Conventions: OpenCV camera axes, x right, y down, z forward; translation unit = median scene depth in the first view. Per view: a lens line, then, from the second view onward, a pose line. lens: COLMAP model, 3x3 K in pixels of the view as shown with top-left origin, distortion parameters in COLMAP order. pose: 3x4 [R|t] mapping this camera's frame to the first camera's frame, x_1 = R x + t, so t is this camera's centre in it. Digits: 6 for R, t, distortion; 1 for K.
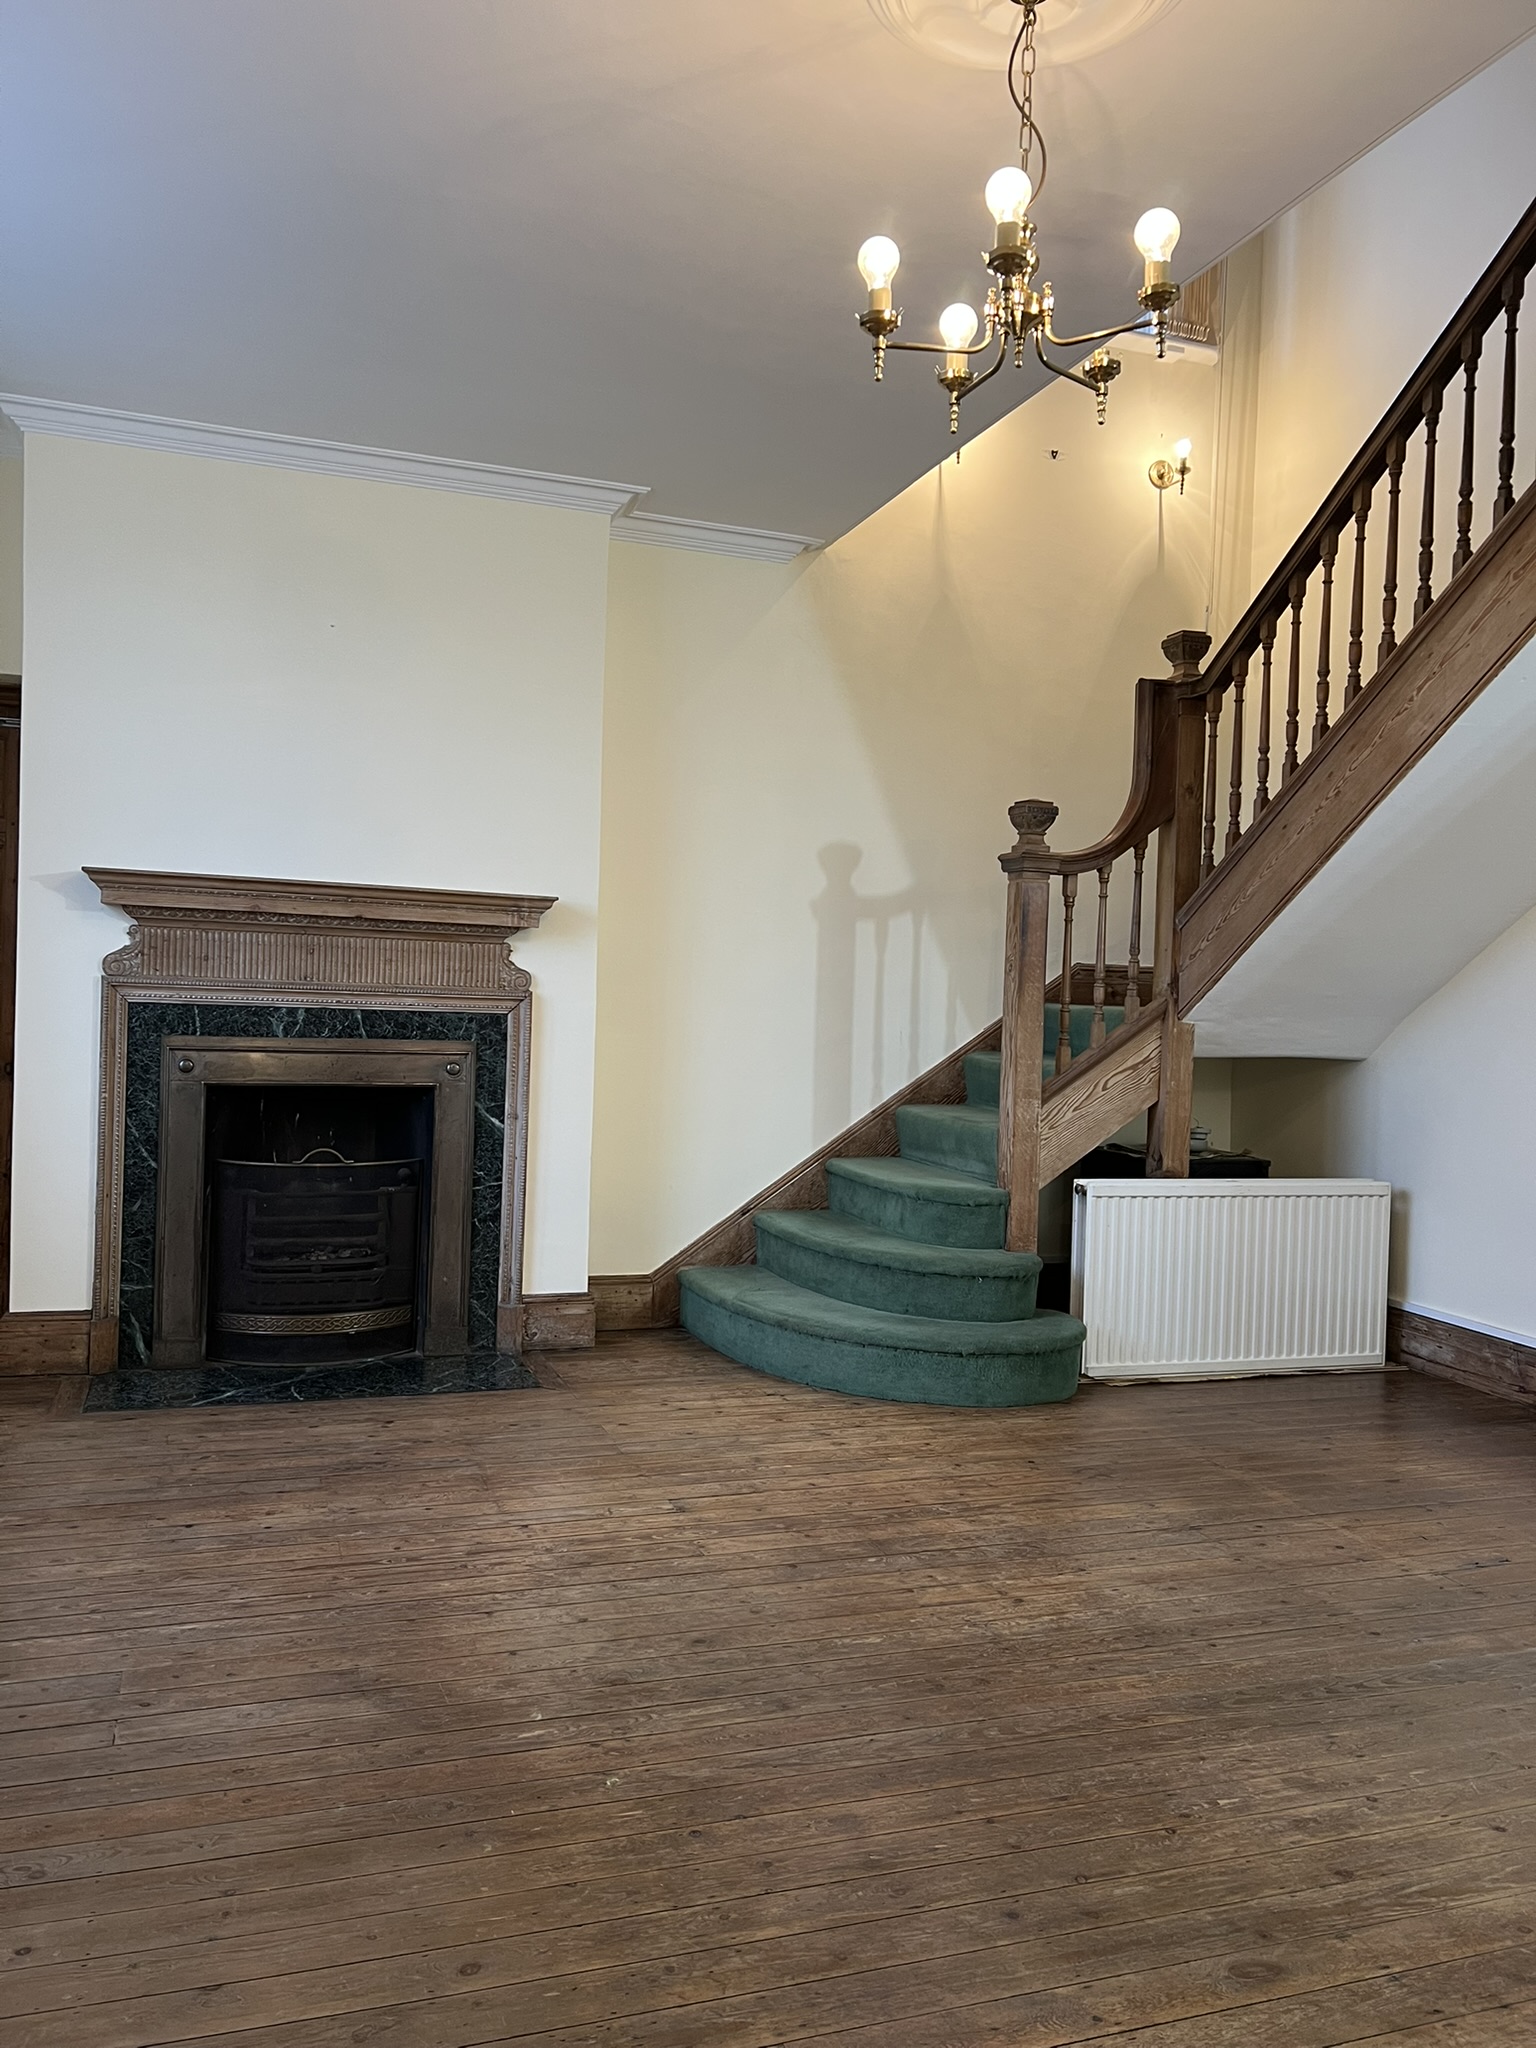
lens RADIAL K [[1533.9, 0, 769.4], [0, 1533.9, 1013.3], [0, 0, 1]] dist [0.047709, -0.056637]
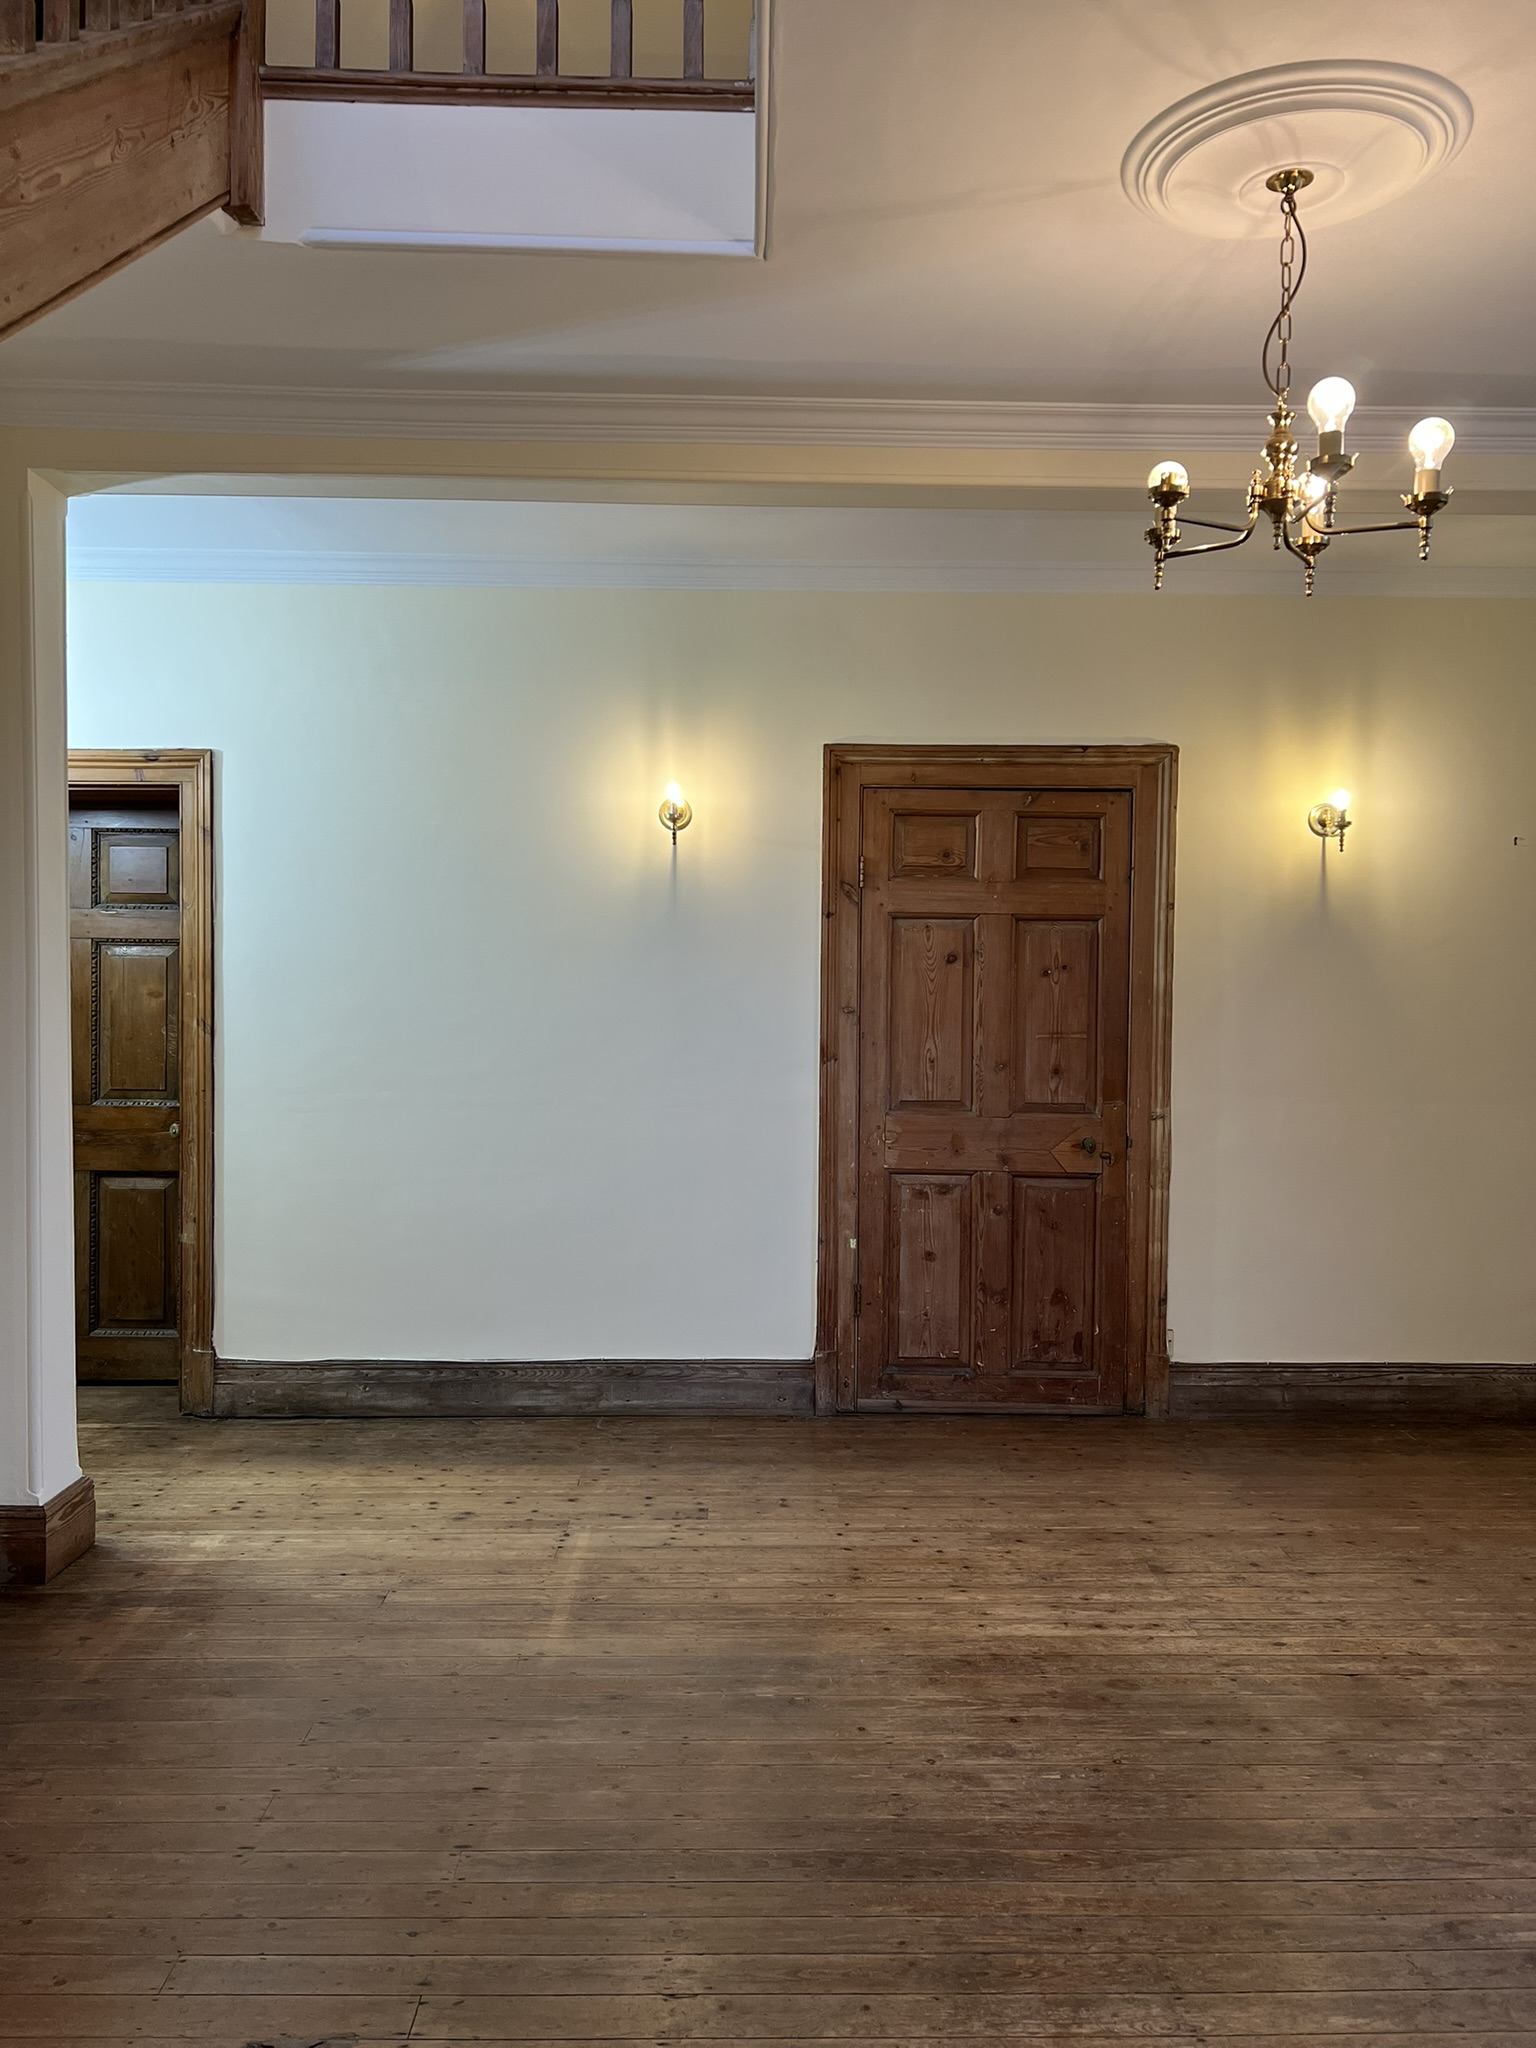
lens RADIAL K [[1533.9, 0, 770.6], [0, 1533.9, 1017.7], [0, 0, 1]] dist [0.047709, -0.056637]
pose [[-0.945441, -0.054014, 0.321284, 0.115084], [-0.040698, 0.998017, 0.048023, -0.122098], [-0.323241, 0.032328, -0.945764, 1.801354]]
